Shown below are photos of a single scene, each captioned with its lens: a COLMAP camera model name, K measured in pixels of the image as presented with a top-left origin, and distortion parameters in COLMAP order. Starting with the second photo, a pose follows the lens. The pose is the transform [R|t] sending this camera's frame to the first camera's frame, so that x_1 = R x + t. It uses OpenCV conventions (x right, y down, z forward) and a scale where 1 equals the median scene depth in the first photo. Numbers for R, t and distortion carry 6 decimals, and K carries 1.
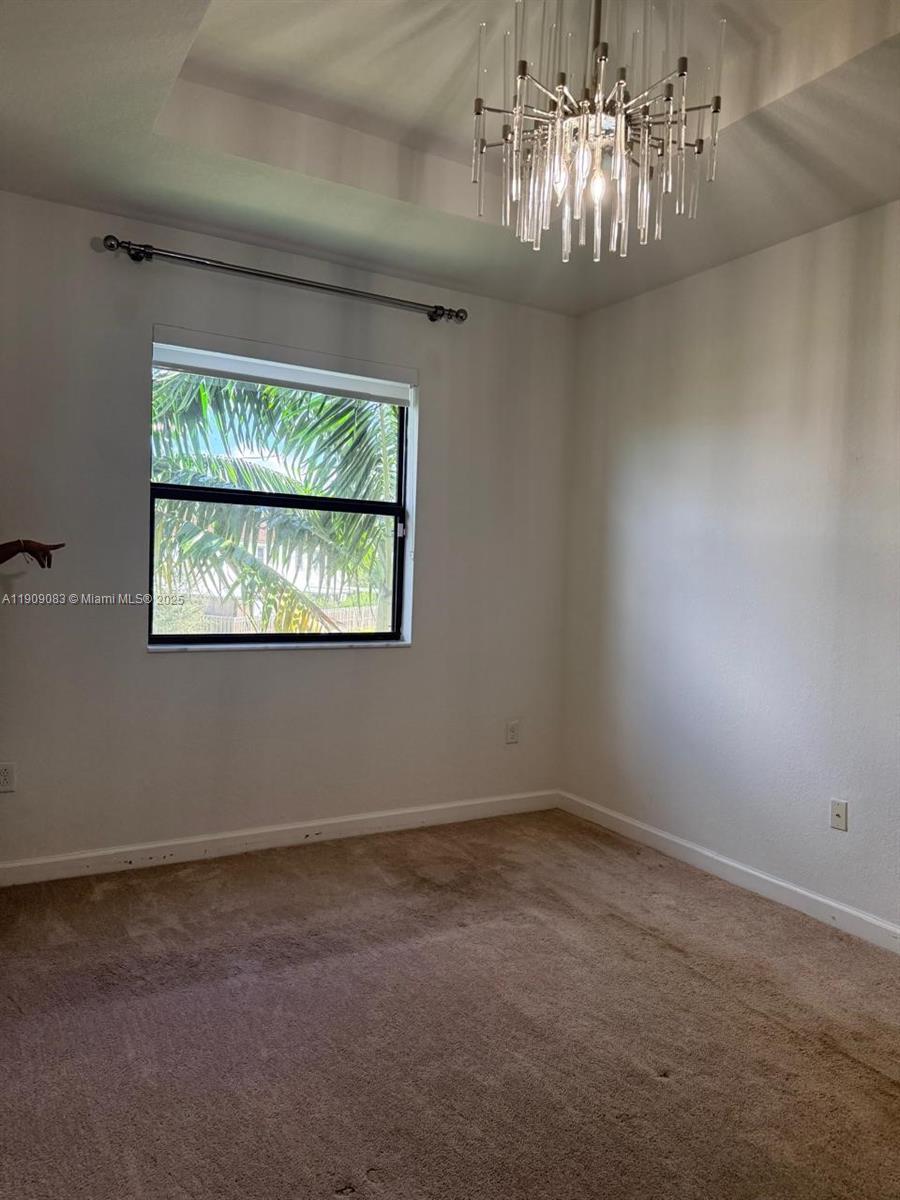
lens RADIAL K [[803.2, 0, 450.0], [0, 803.2, 600.0], [0, 0, 1]] dist [0.033257, 0.000151]
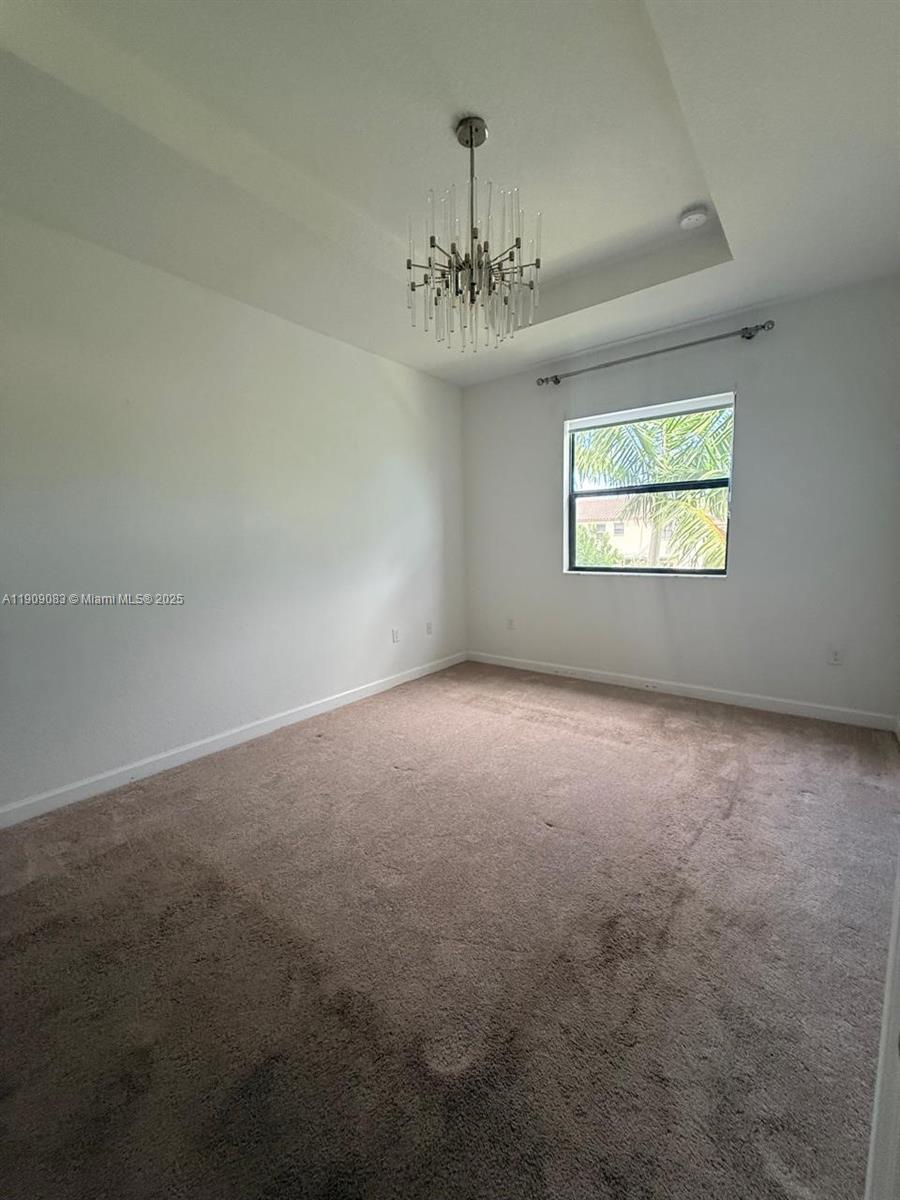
lens RADIAL K [[465.4, 0, 450.0], [0, 465.4, 600.0], [0, 0, 1]] dist [-0.010211, 0.000136]
pose [[0.409069, 0.085183, -0.908519, 0.578729], [0.011163, 0.995092, 0.098327, 0.006837], [0.912435, -0.050364, 0.406110, 0.234284]]
